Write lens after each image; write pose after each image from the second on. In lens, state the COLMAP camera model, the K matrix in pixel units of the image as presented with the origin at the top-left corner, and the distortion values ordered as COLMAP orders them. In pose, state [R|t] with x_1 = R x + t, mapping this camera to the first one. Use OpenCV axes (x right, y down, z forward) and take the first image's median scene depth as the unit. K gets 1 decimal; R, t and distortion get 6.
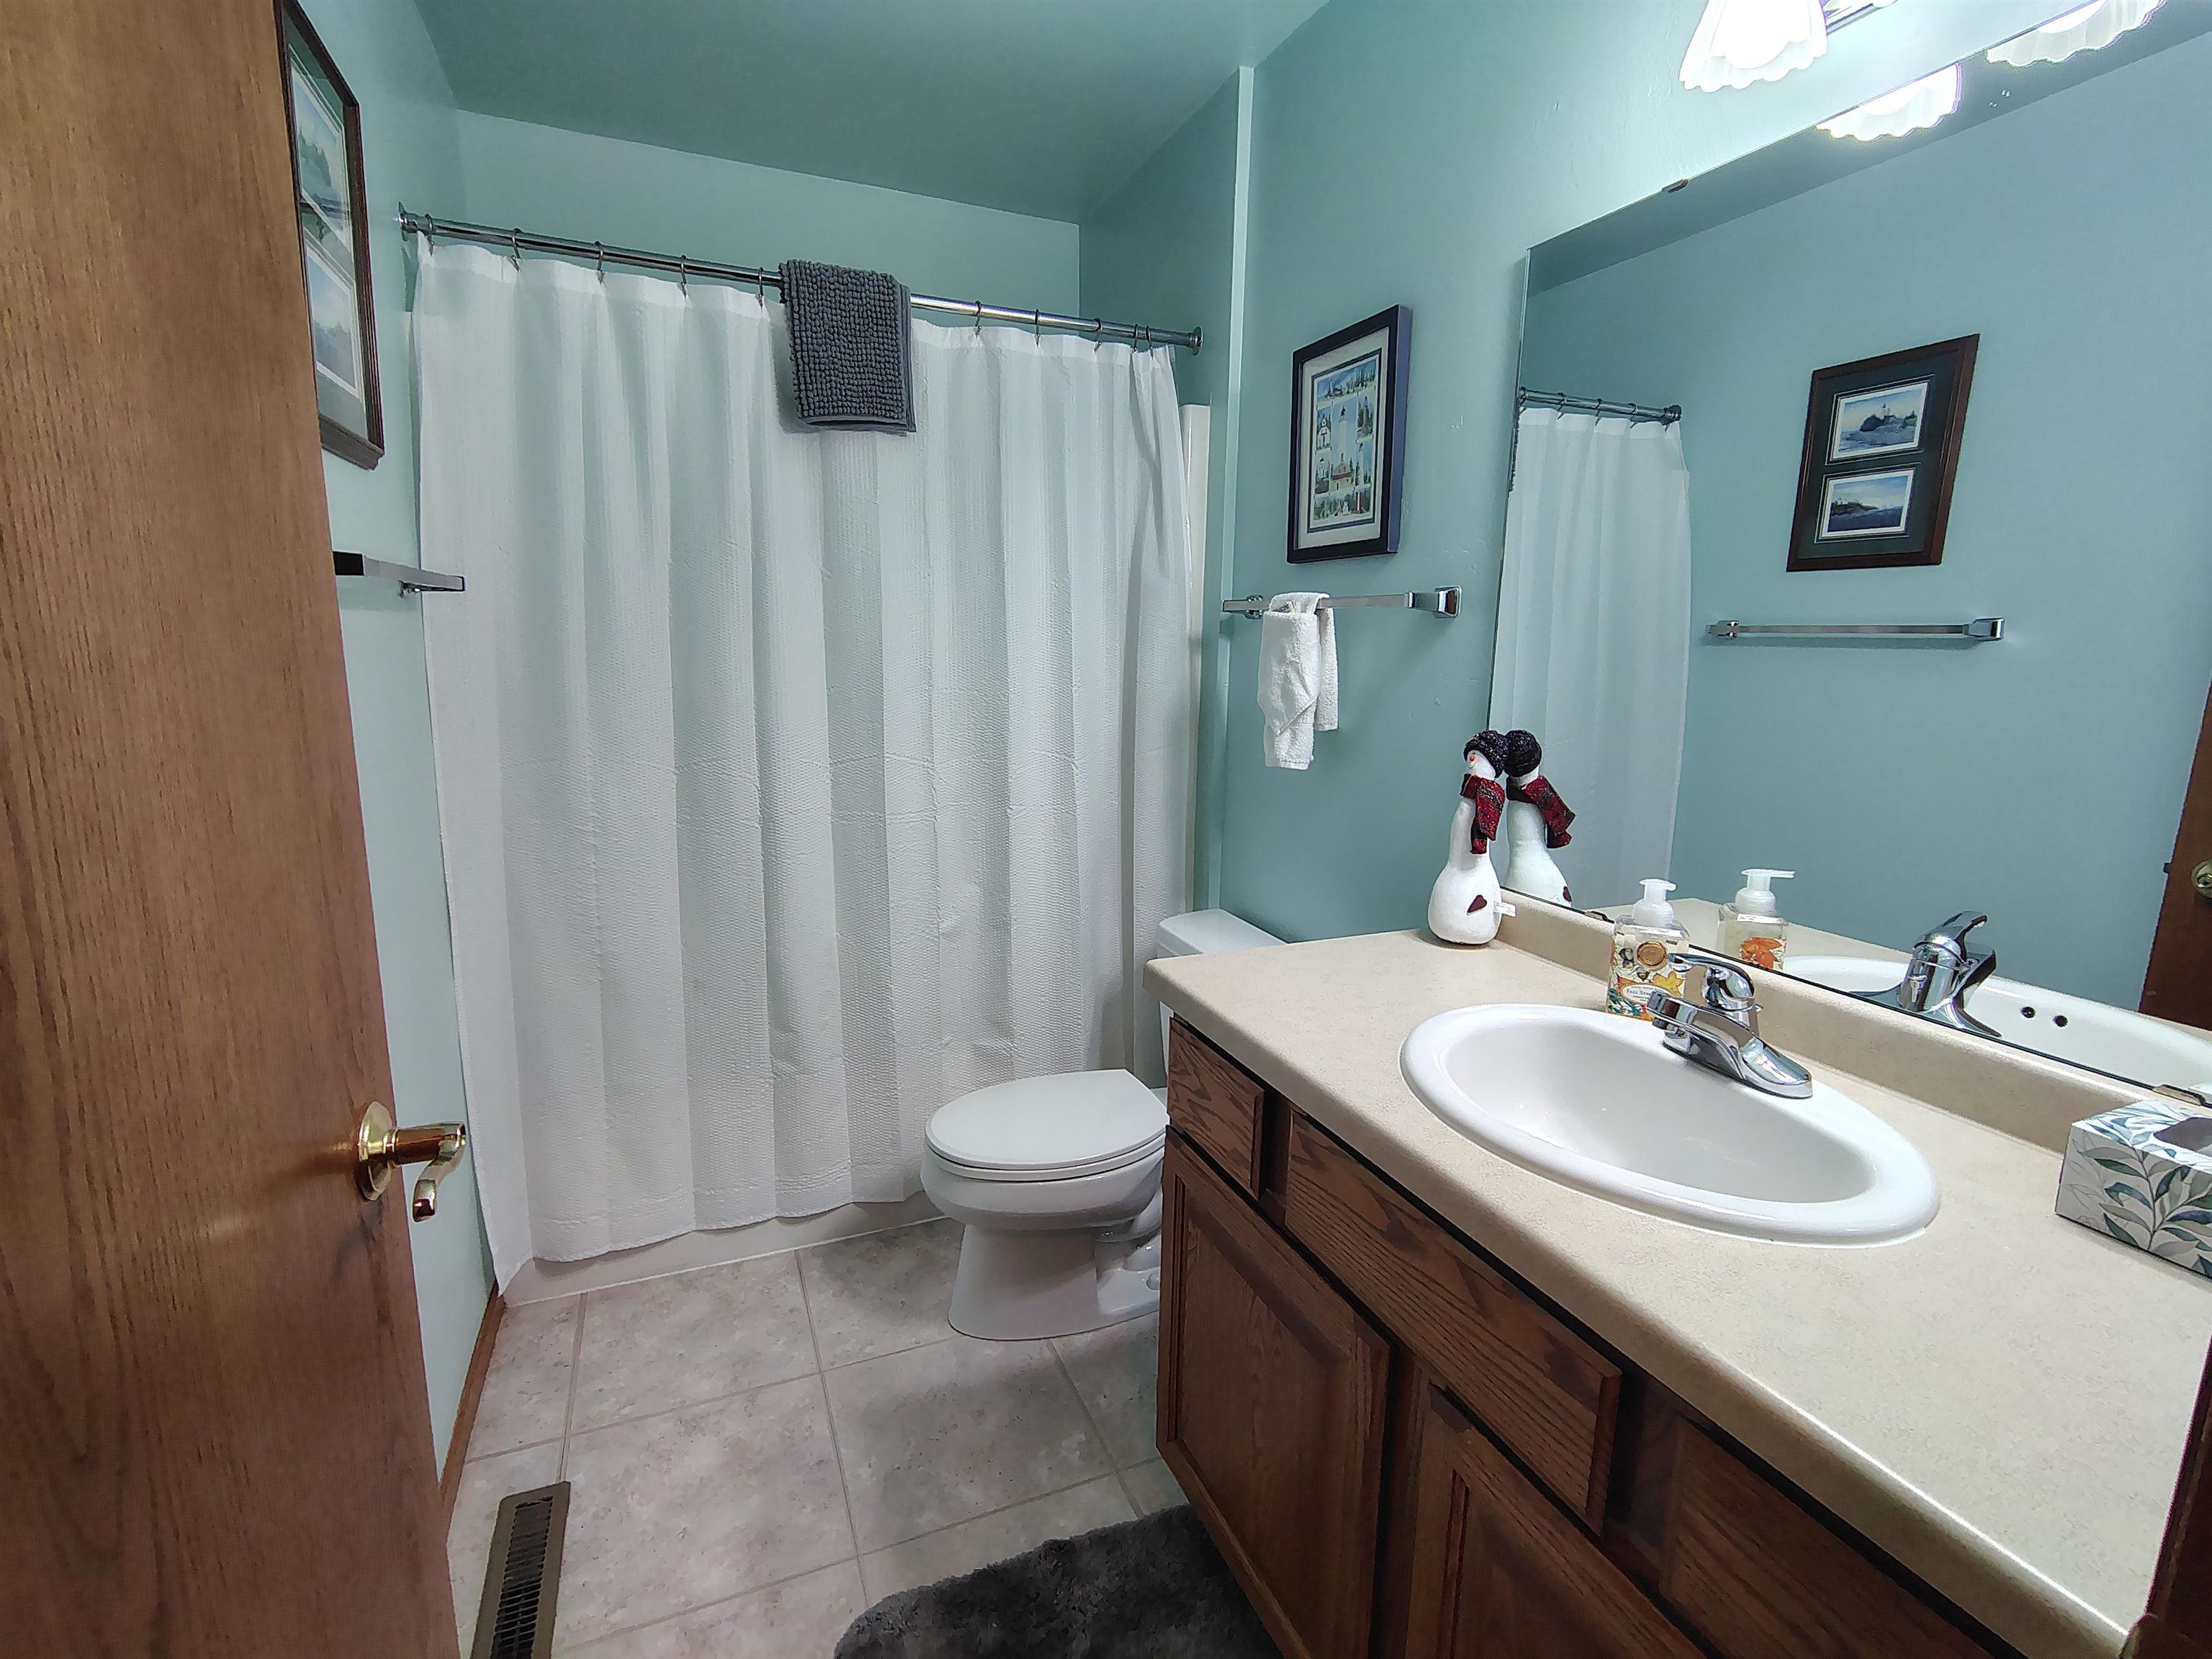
lens RADIAL K [[1034.1, 0, 1121.5], [0, 1034.1, 822.2], [0, 0, 1]] dist [-0.004283, 0.005749]
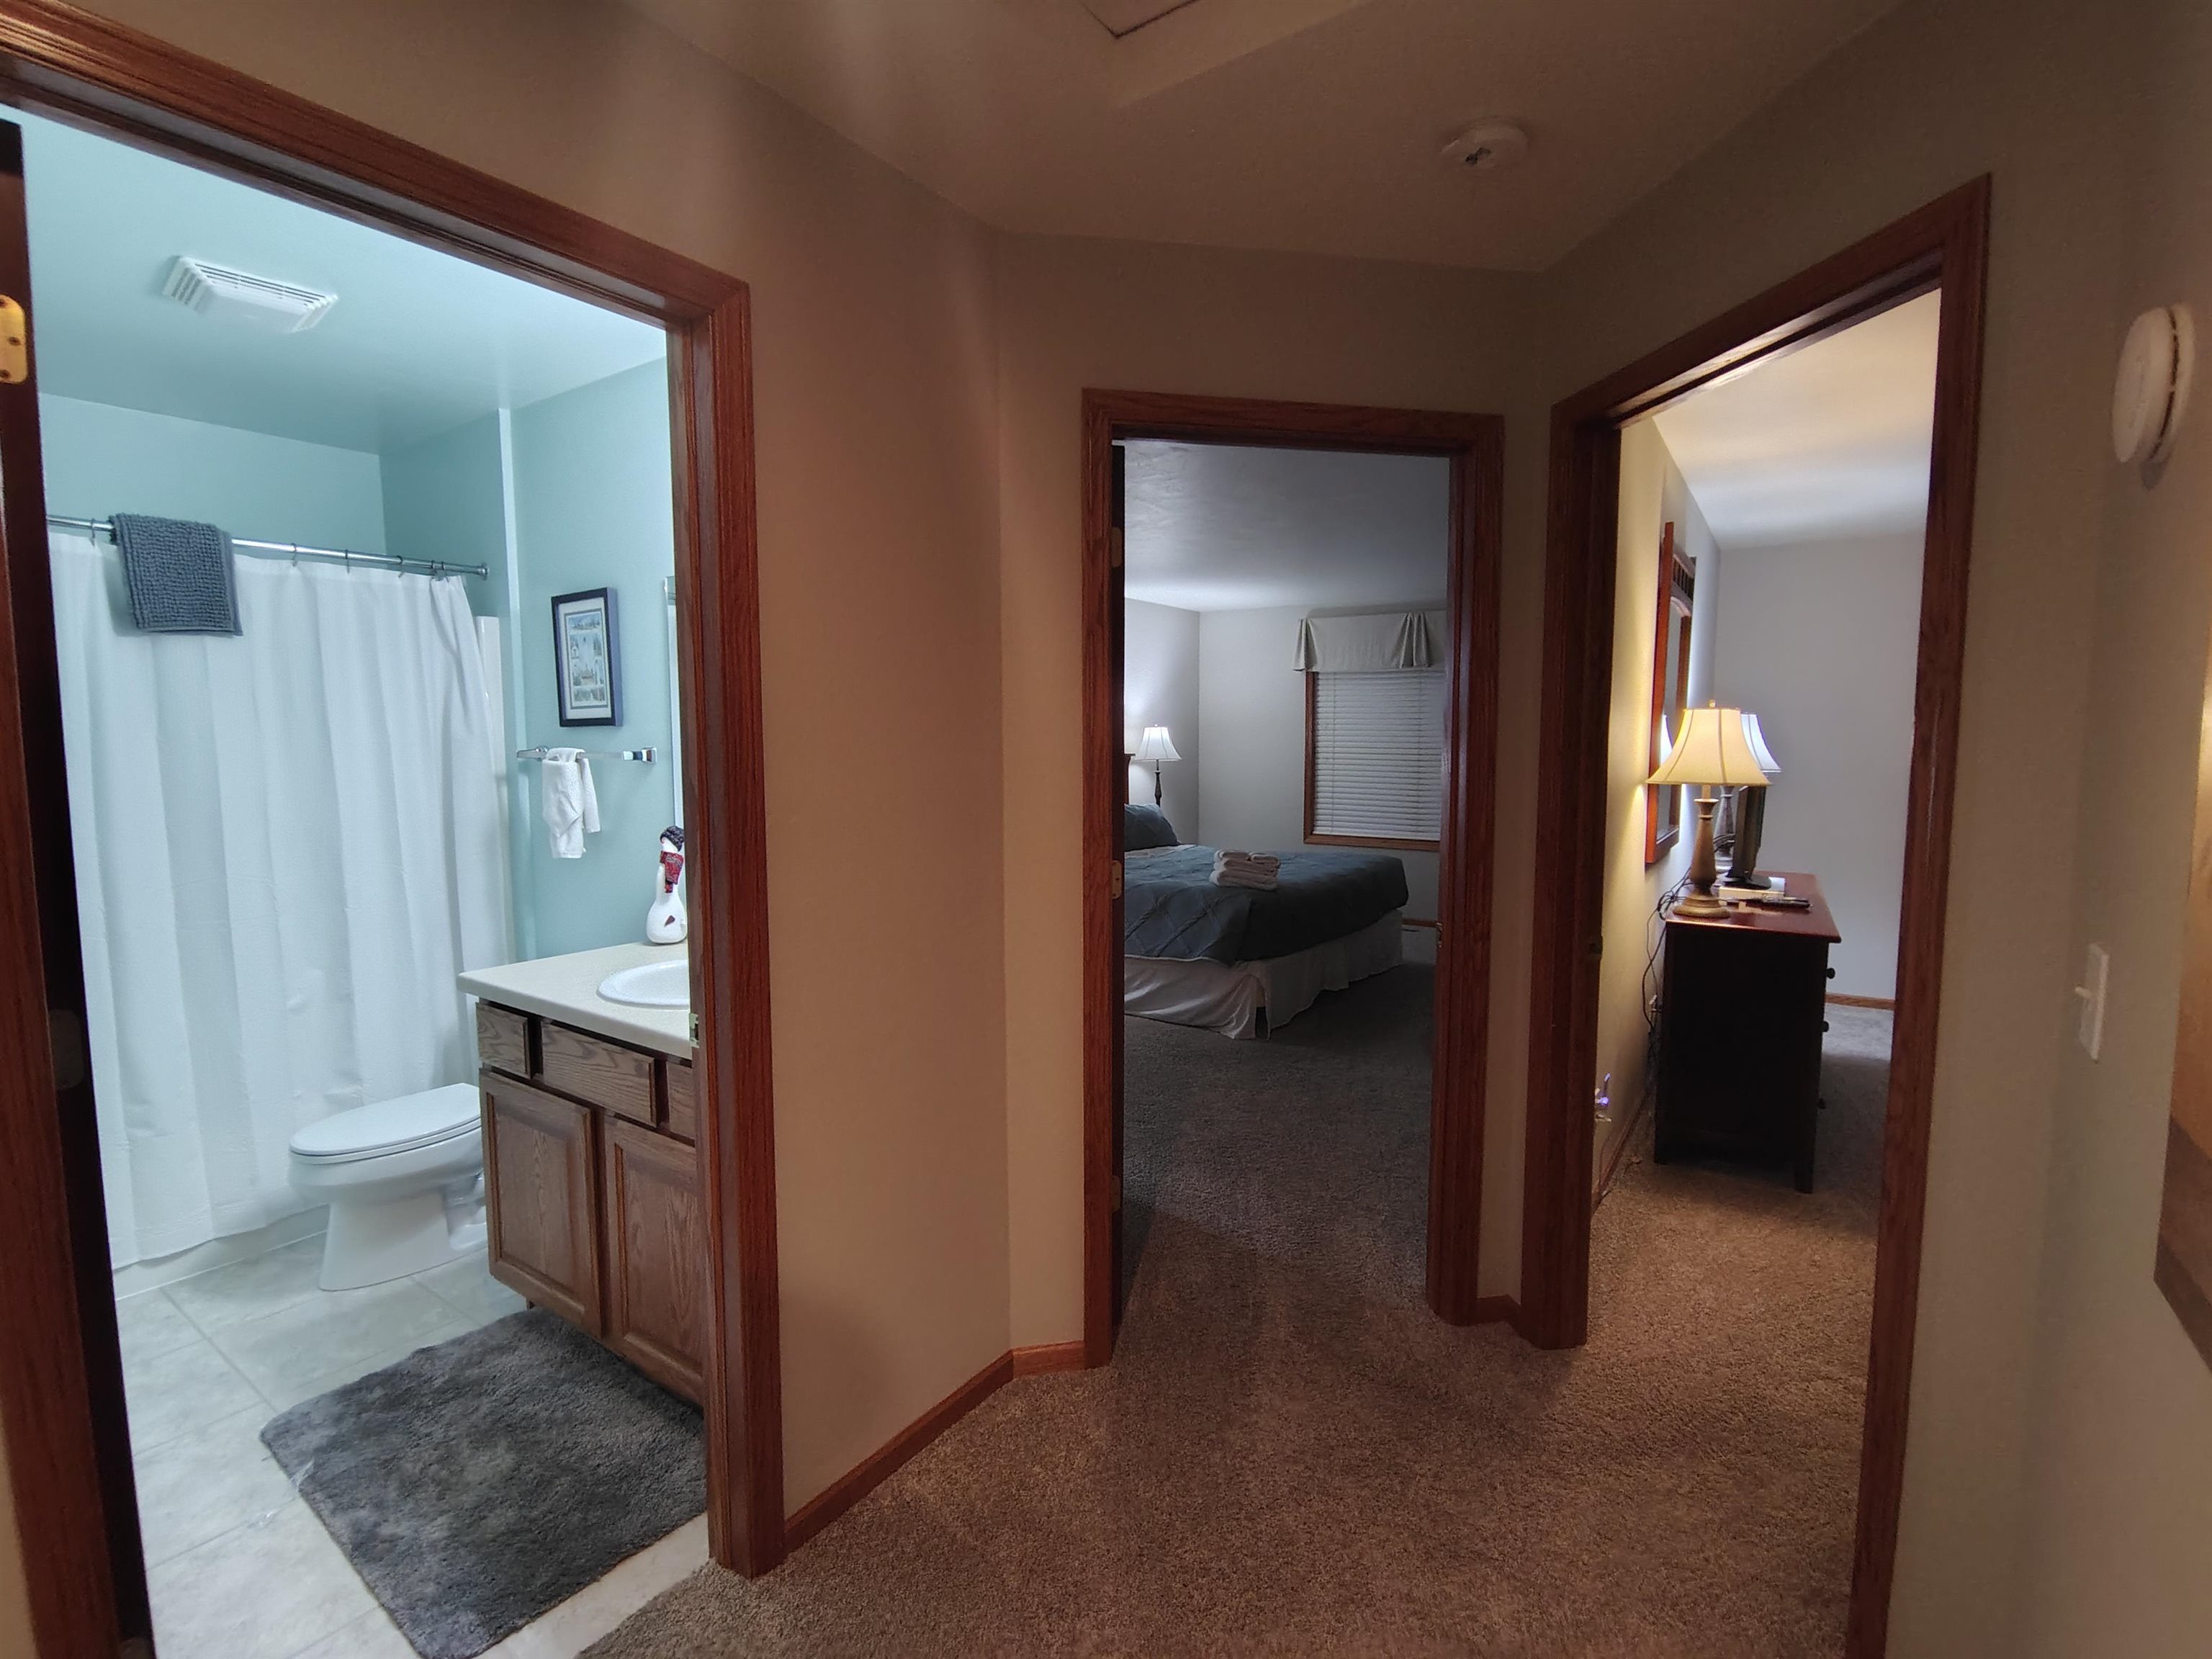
lens RADIAL K [[1021.8, 0, 1117.6], [0, 1021.8, 824.9], [0, 0, 1]] dist [0.003149, -0.004926]
pose [[0.846784, -0.067381, 0.527652, 0.054131], [0.114829, 0.991712, -0.057637, 0.084829], [-0.519395, 0.109395, 0.847503, -0.772852]]
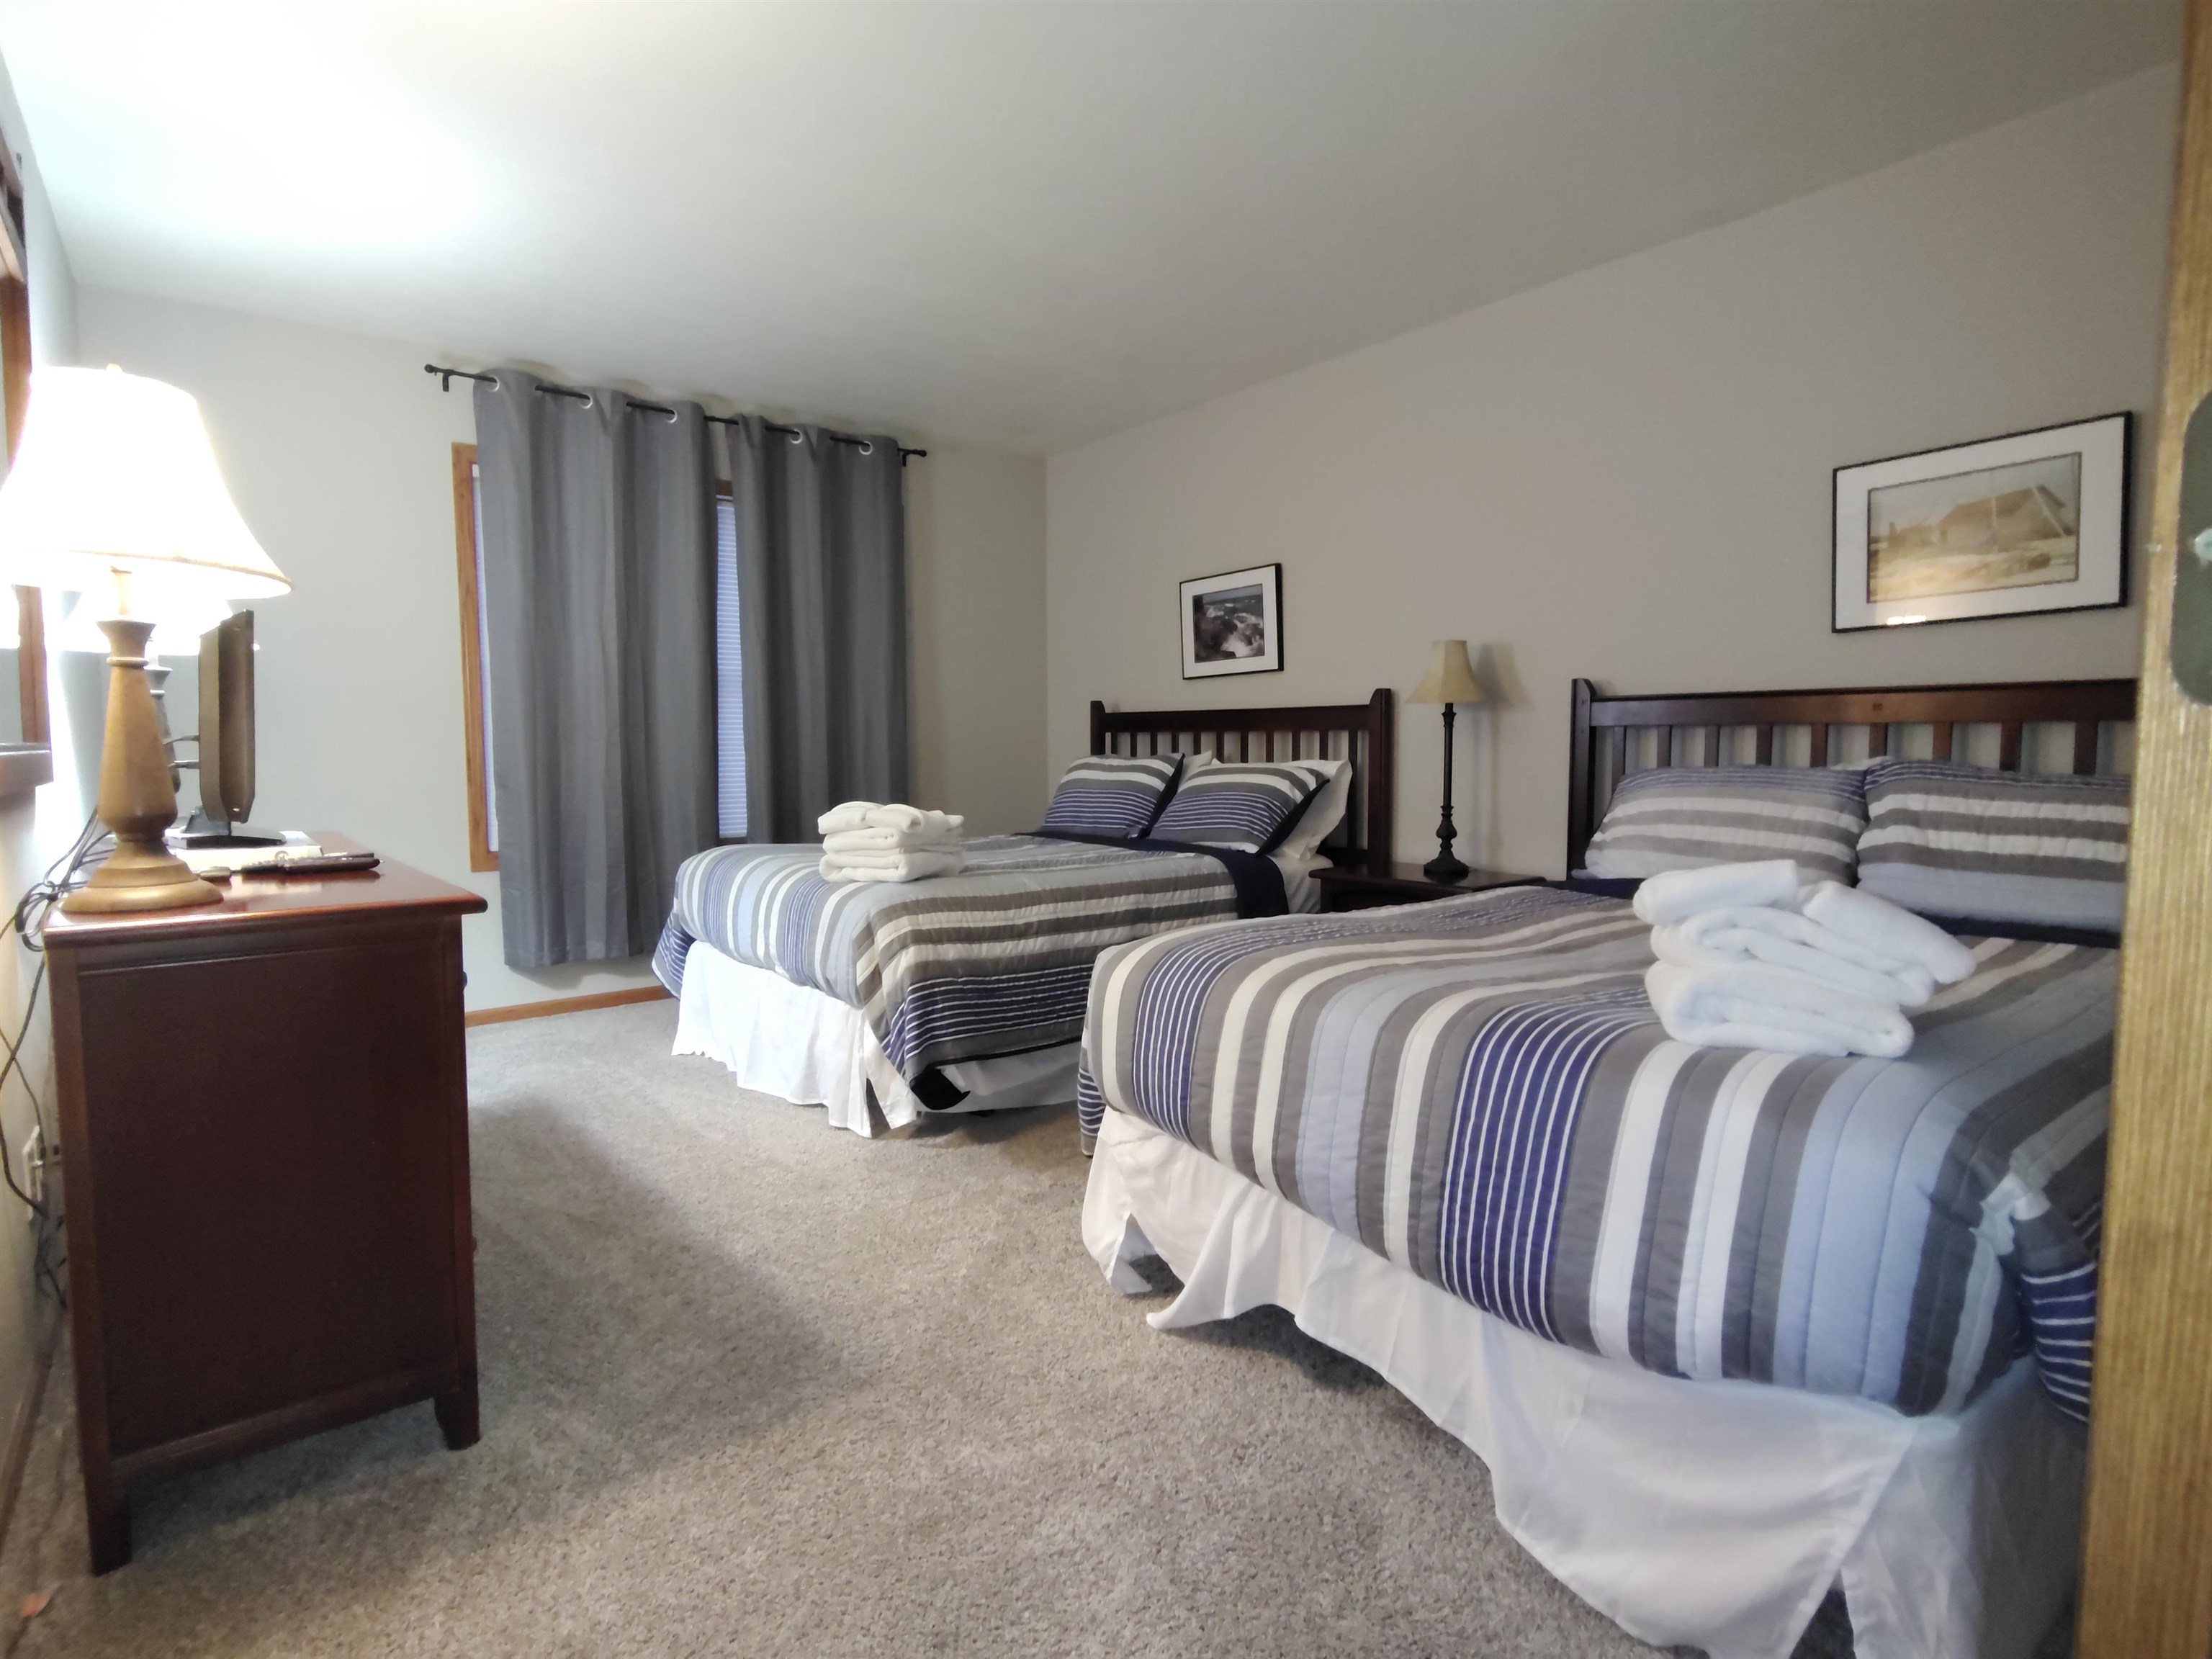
lens RADIAL K [[1115.5, 0, 1118.6], [0, 1115.5, 828.1], [0, 0, 1]] dist [-0.005782, 0.000728]
pose [[-0.258274, -0.092695, 0.961614, 0.927924], [0.173353, 0.974783, 0.140525, 0.211287], [-0.950391, 0.202993, -0.235692, -0.246947]]
